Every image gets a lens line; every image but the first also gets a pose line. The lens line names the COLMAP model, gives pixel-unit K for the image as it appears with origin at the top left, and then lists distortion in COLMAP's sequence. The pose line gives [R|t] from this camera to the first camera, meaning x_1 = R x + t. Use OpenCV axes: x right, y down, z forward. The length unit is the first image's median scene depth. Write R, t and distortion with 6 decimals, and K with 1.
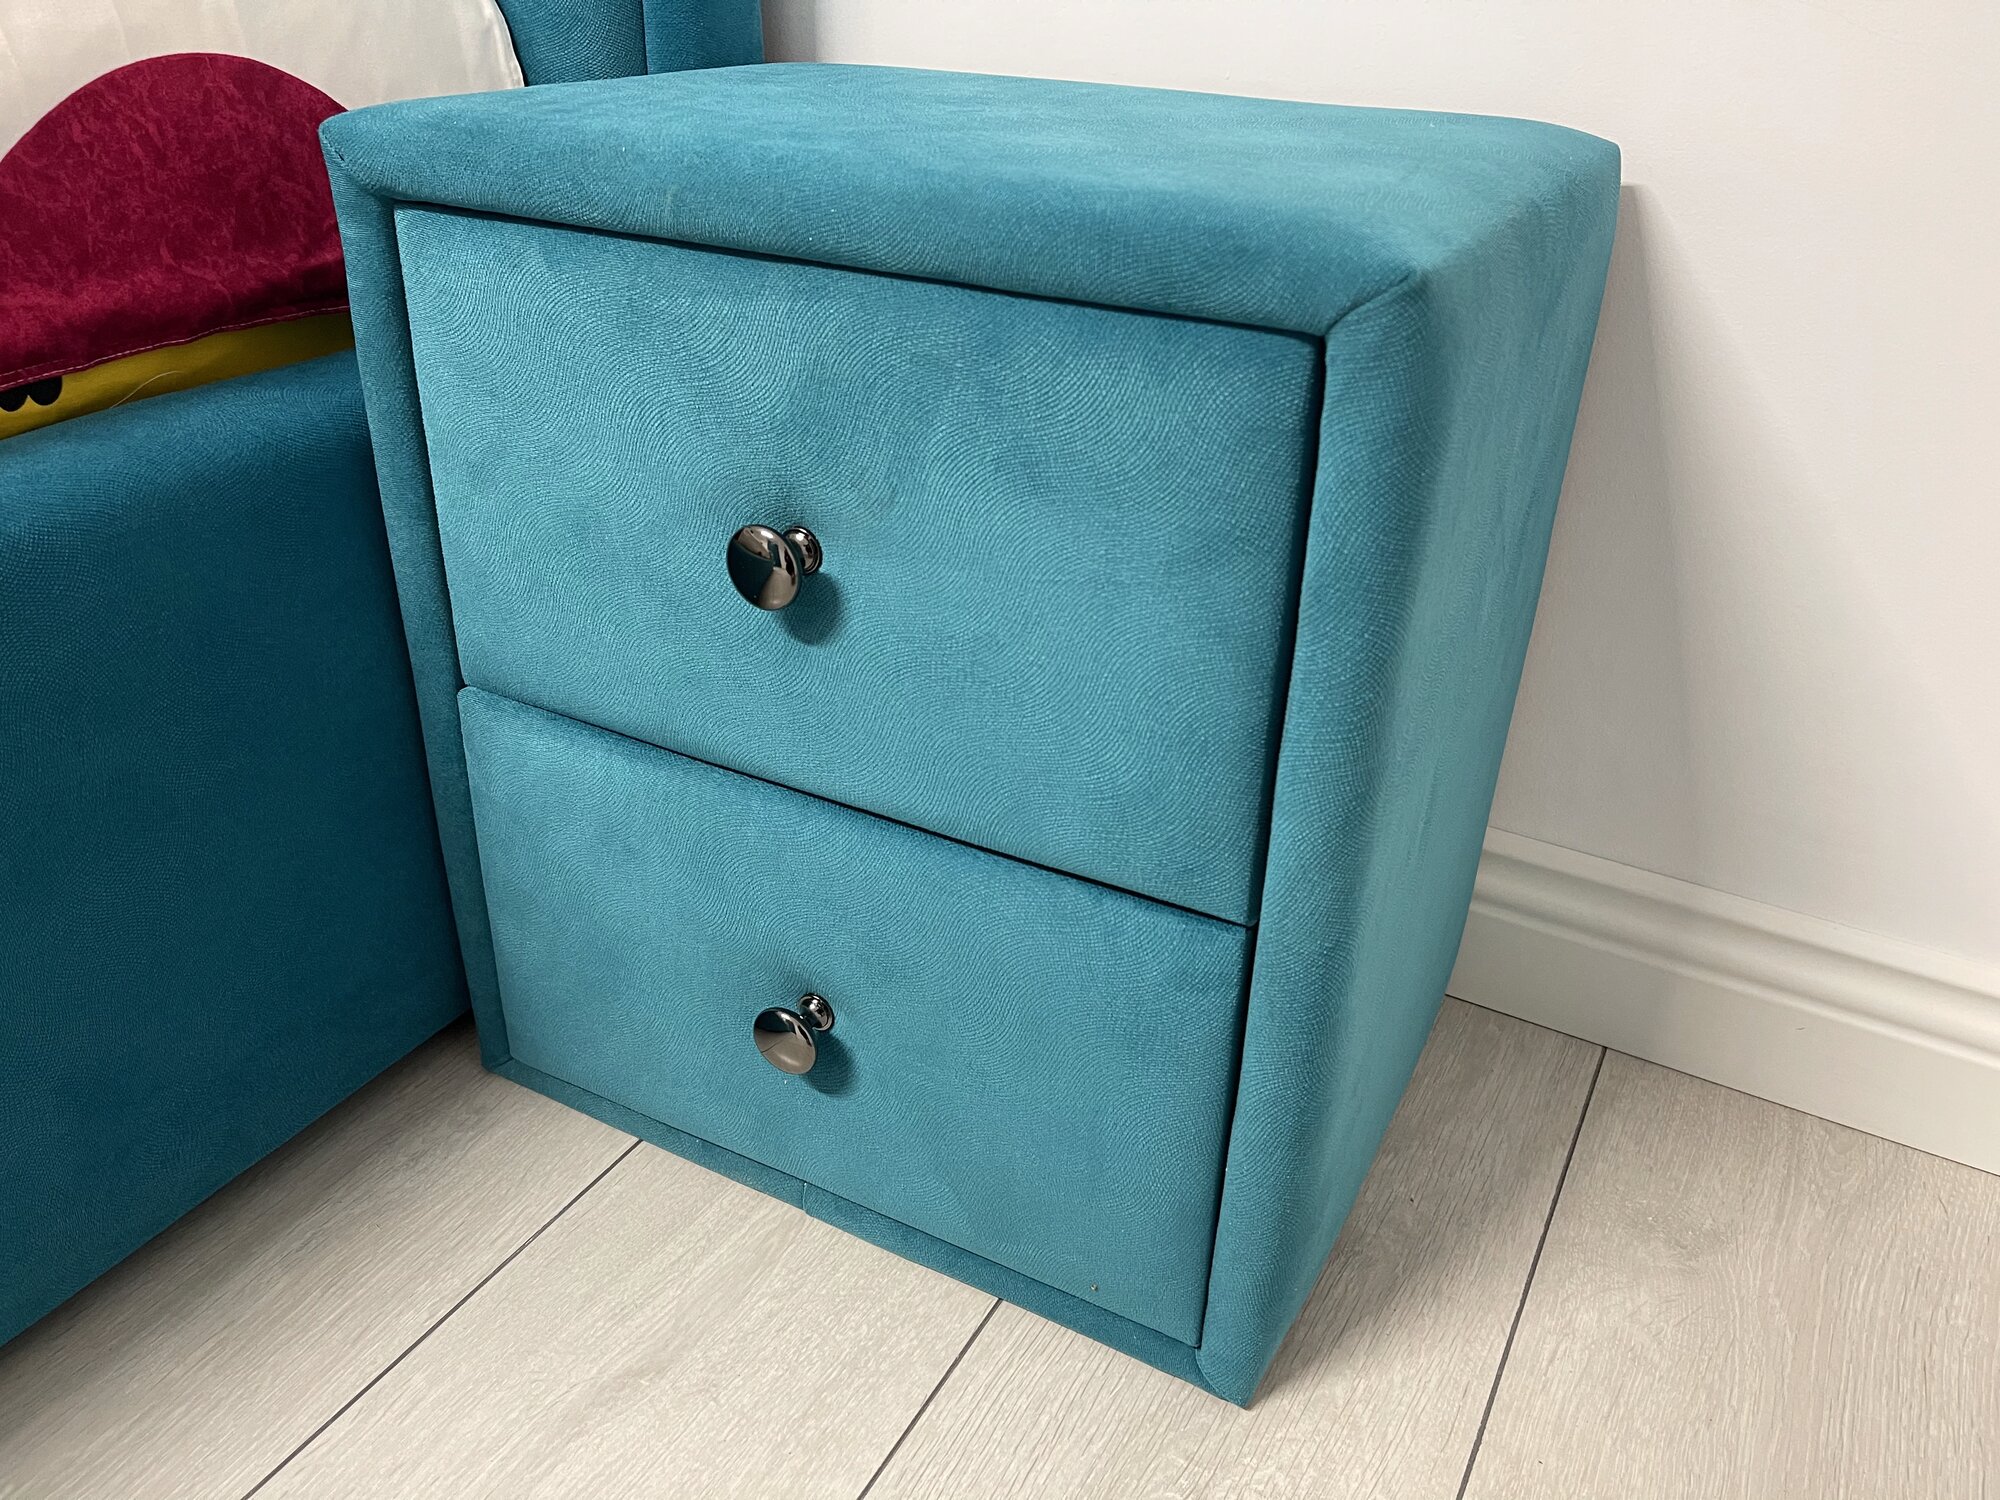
lens RADIAL K [[1521.4, 0, 1000.0], [0, 1521.4, 750.0], [0, 0, 1]] dist [0.097817, -0.133255]
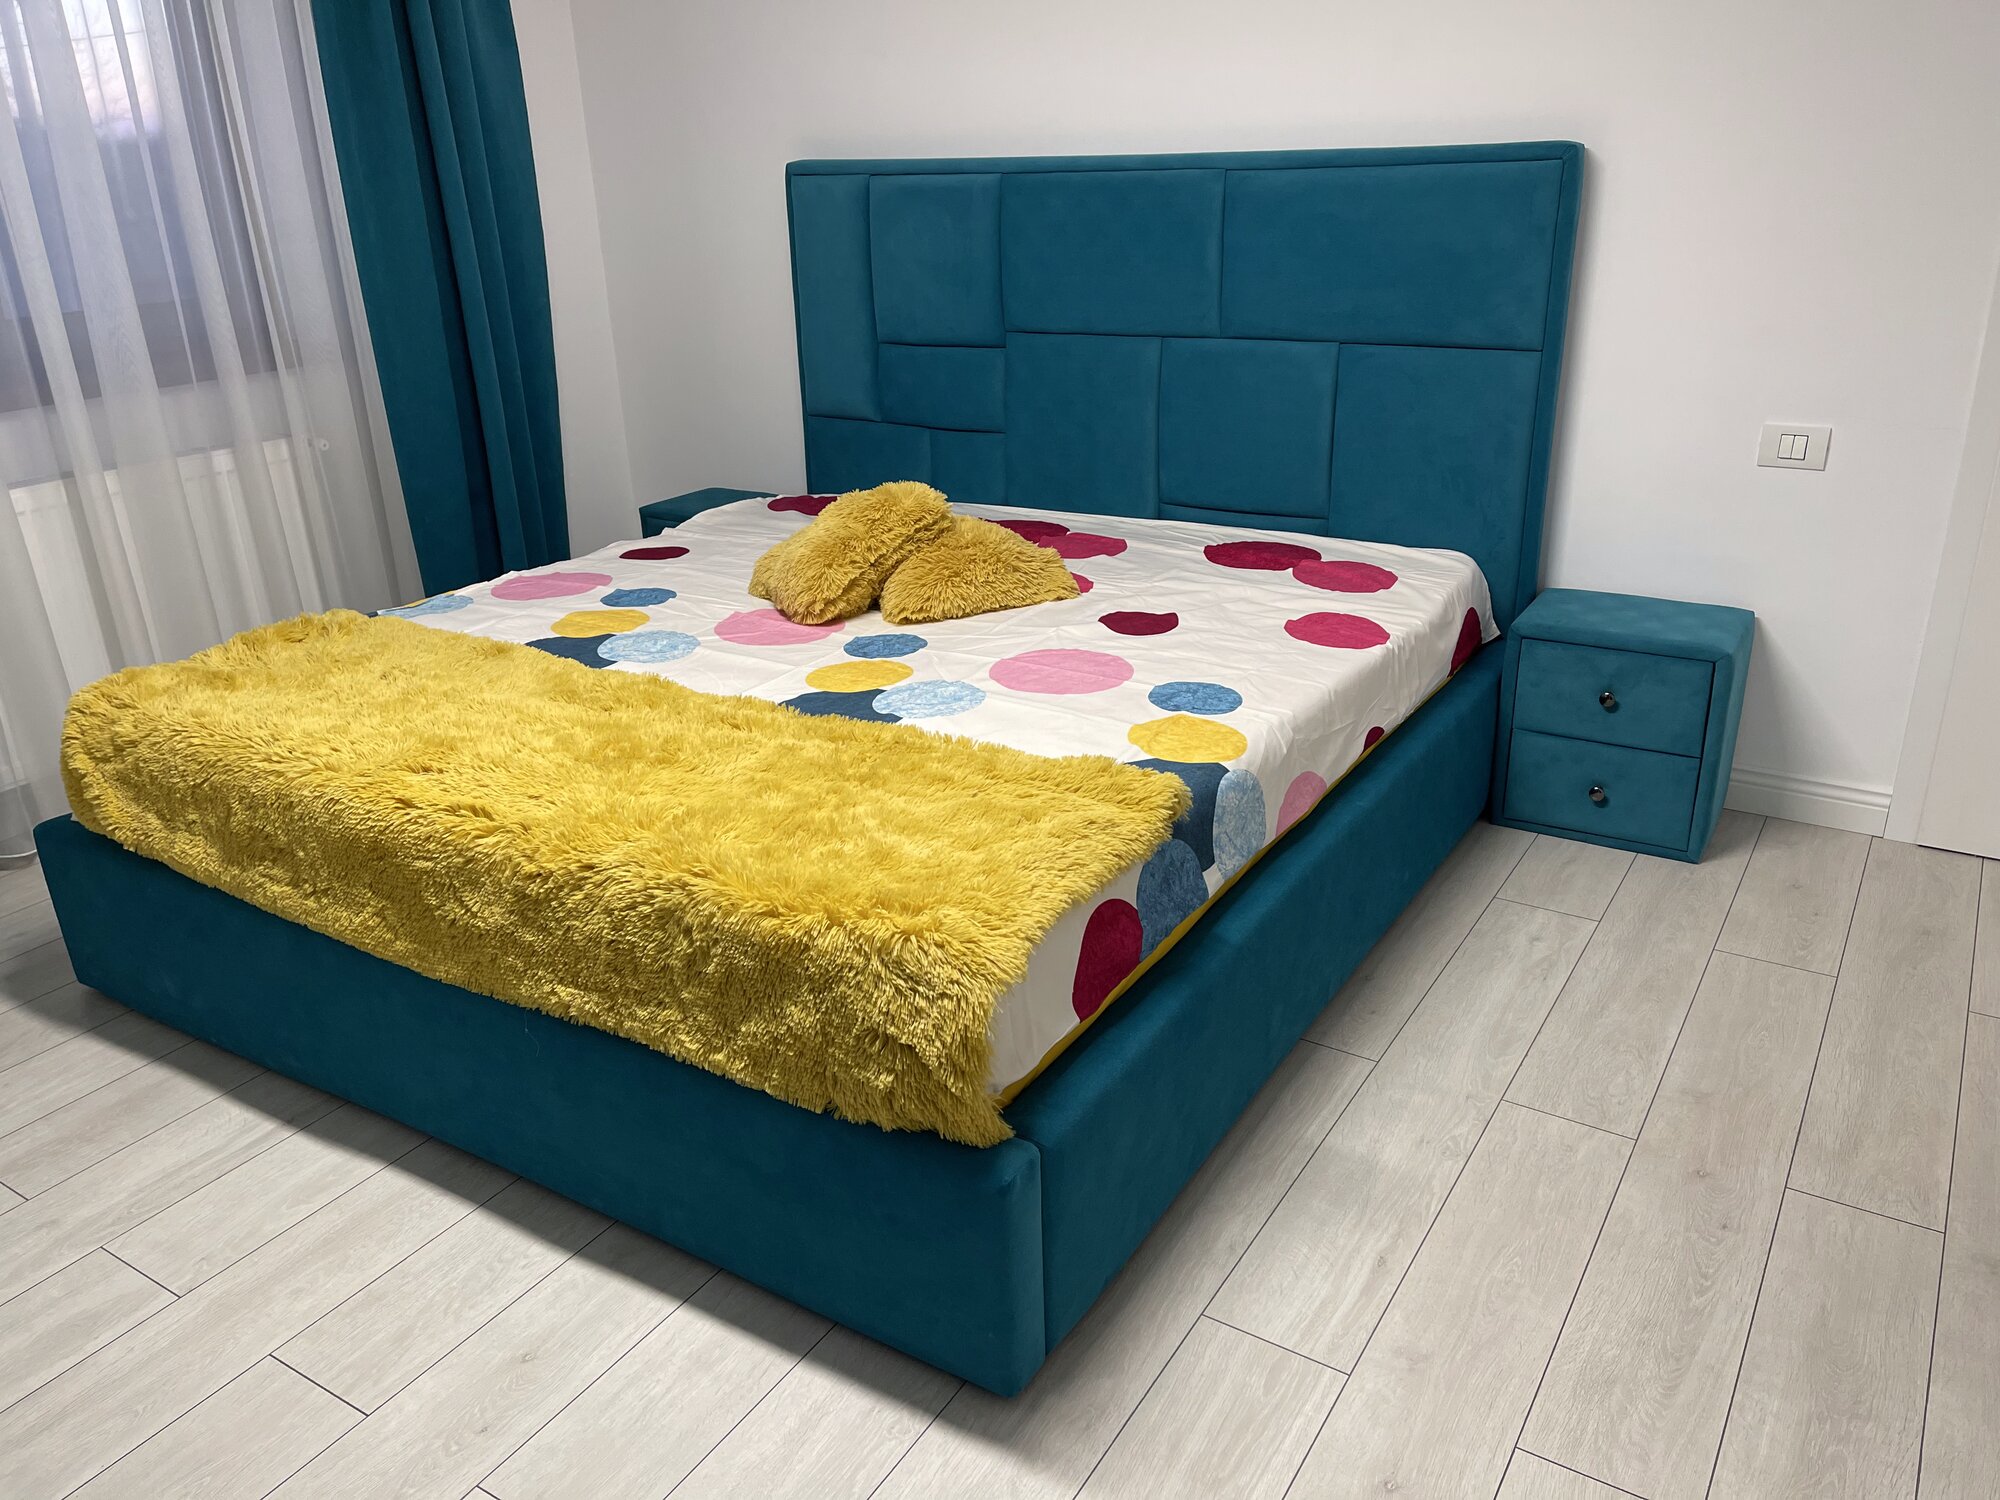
lens RADIAL K [[1521.4, 0, 1000.0], [0, 1521.4, 750.0], [0, 0, 1]] dist [0.097817, -0.133255]
pose [[0.997062, -0.030776, -0.070148, -1.708041], [0.021880, 0.992011, -0.124241, 0.619813], [0.073411, 0.122341, 0.989769, -4.104444]]
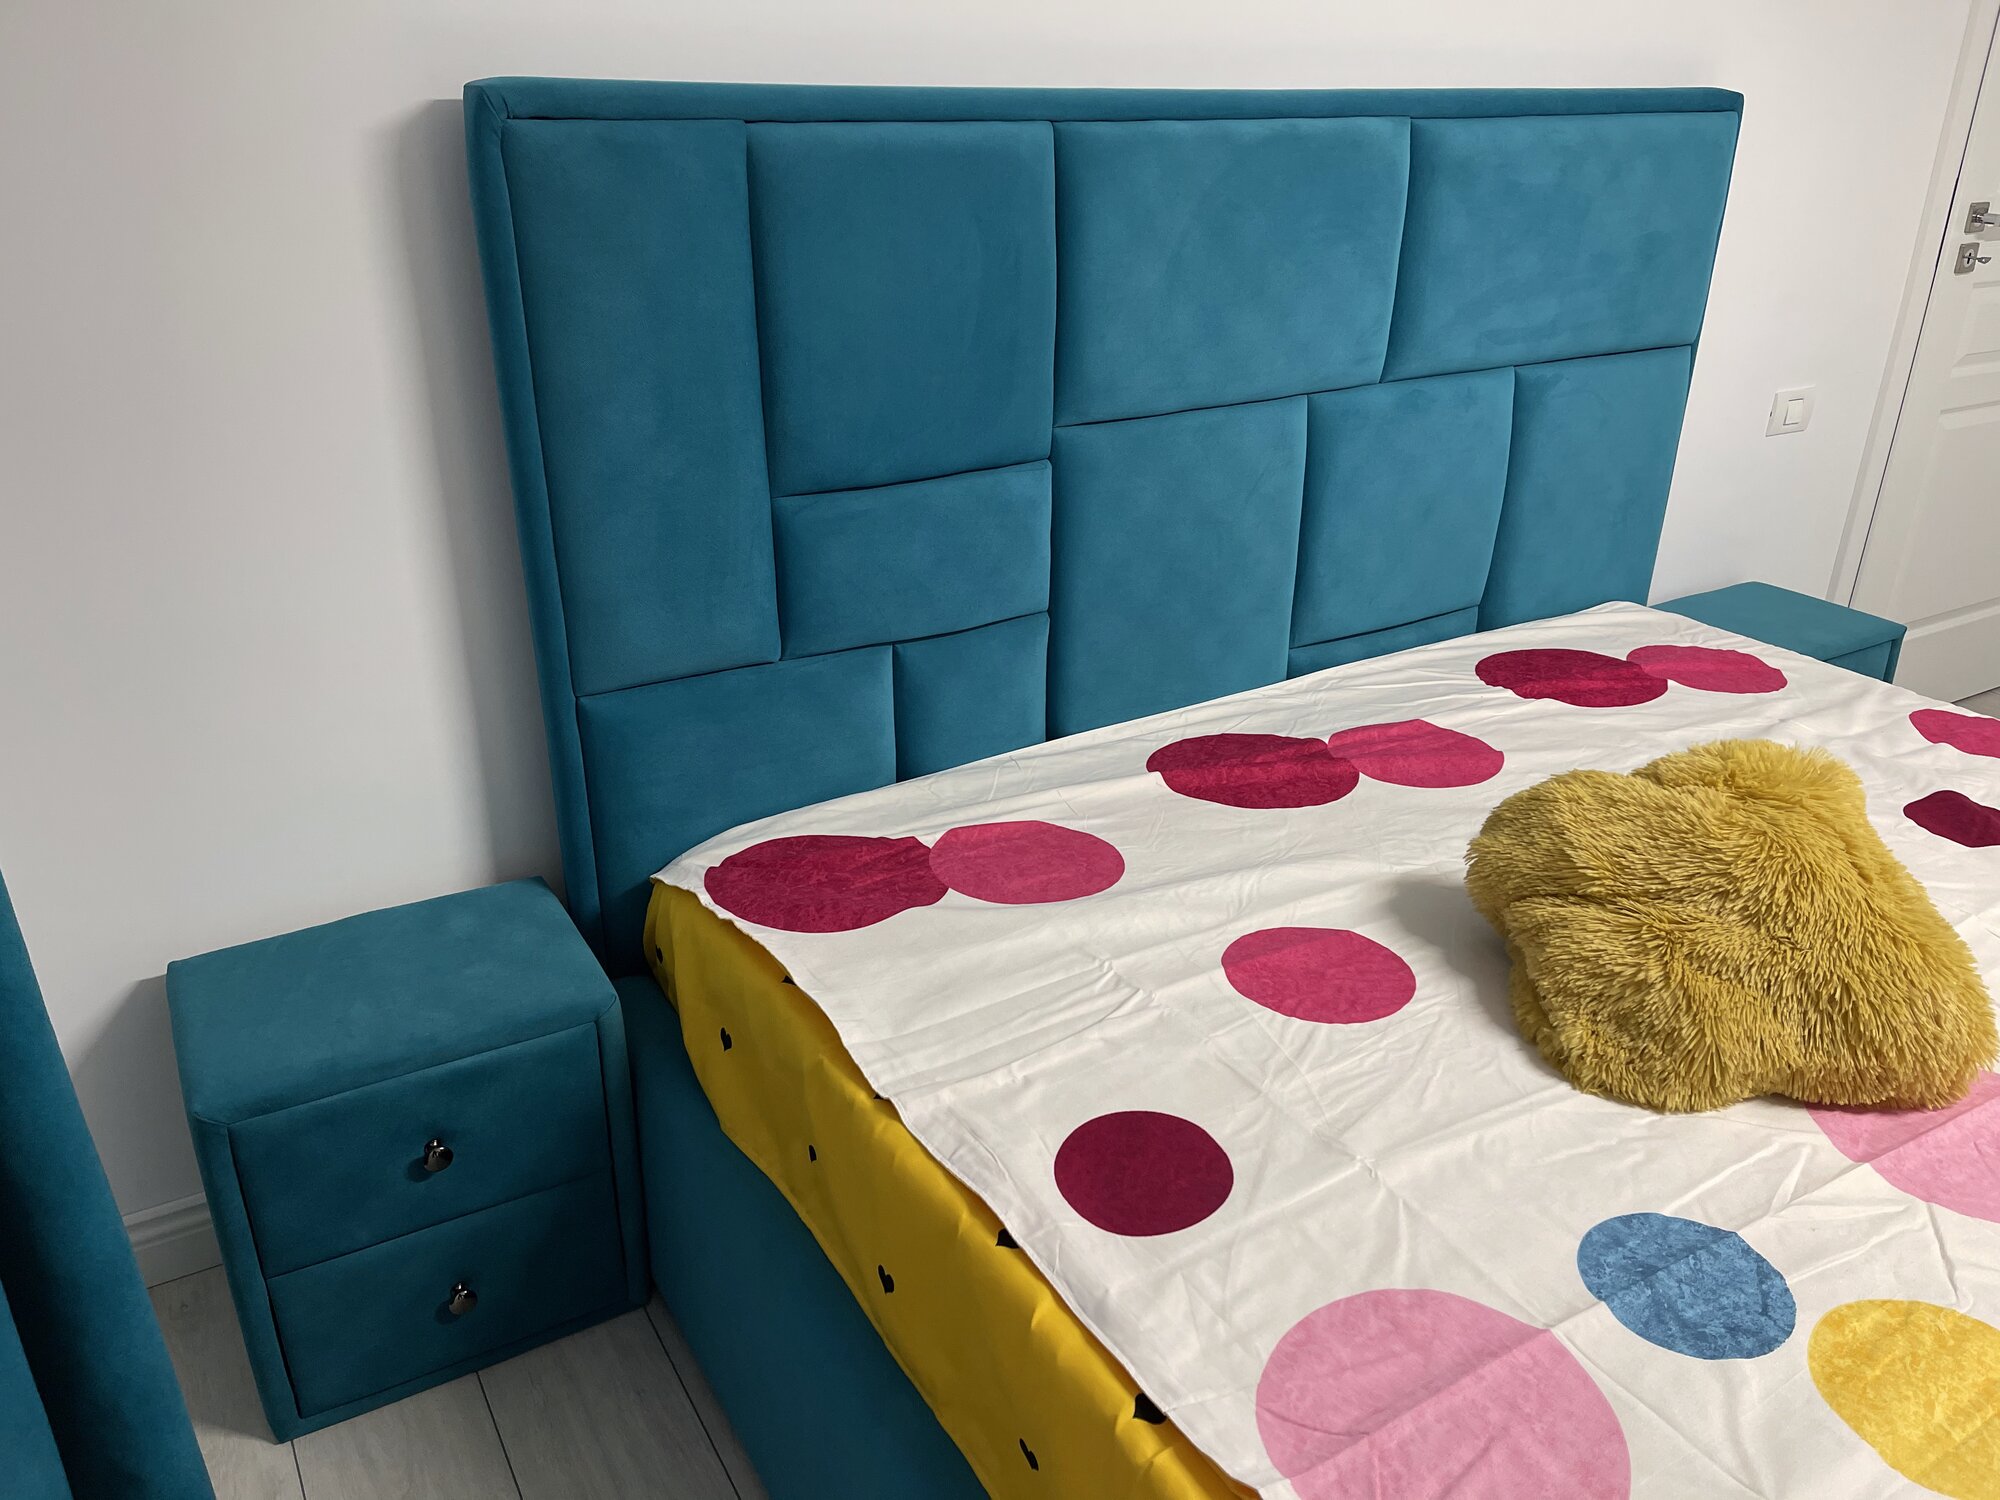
lens RADIAL K [[1513.2, 0, 1018.1], [0, 1513.2, 752.3], [0, 0, 1]] dist [0.086555, -0.117701]
pose [[0.490377, -0.375987, 0.786234, -4.814135], [0.418665, 0.892867, 0.165857, -1.724513], [-0.764362, 0.247836, 0.595254, 0.043457]]
